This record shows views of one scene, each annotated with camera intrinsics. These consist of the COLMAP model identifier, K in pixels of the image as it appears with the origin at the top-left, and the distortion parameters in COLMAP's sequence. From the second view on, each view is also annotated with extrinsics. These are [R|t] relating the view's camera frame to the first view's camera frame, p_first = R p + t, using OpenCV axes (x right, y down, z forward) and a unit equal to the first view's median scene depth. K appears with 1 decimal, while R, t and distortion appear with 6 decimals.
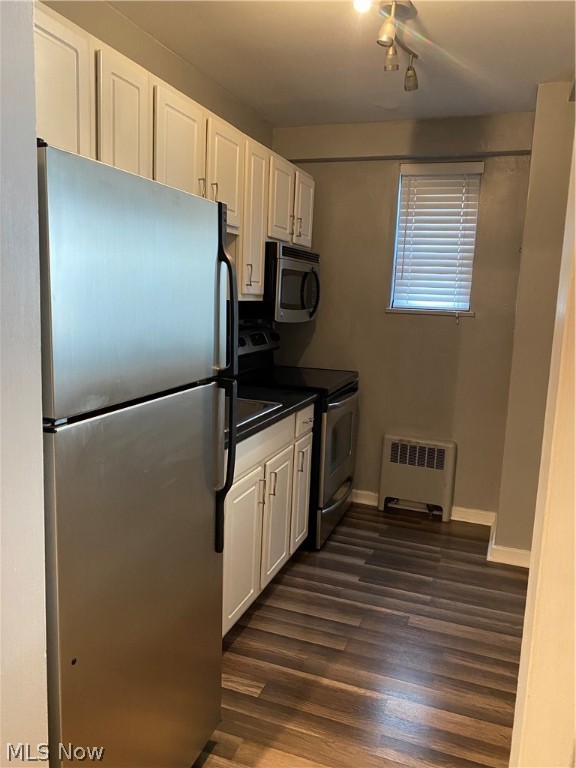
lens RADIAL K [[583.1, 0, 286.7], [0, 583.1, 382.9], [0, 0, 1]] dist [0.035593, -0.057488]
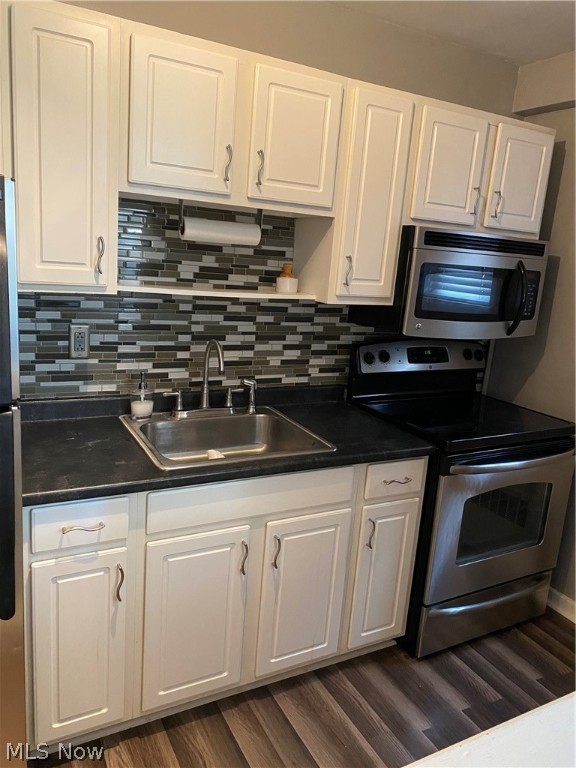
lens RADIAL K [[583.1, 0, 286.0], [0, 583.1, 383.6], [0, 0, 1]] dist [0.035593, -0.057488]
pose [[0.751039, 0.170164, -0.637953, 0.349374], [-0.151943, 0.984829, 0.083811, -0.085496], [0.642537, 0.033987, 0.765501, 0.348634]]
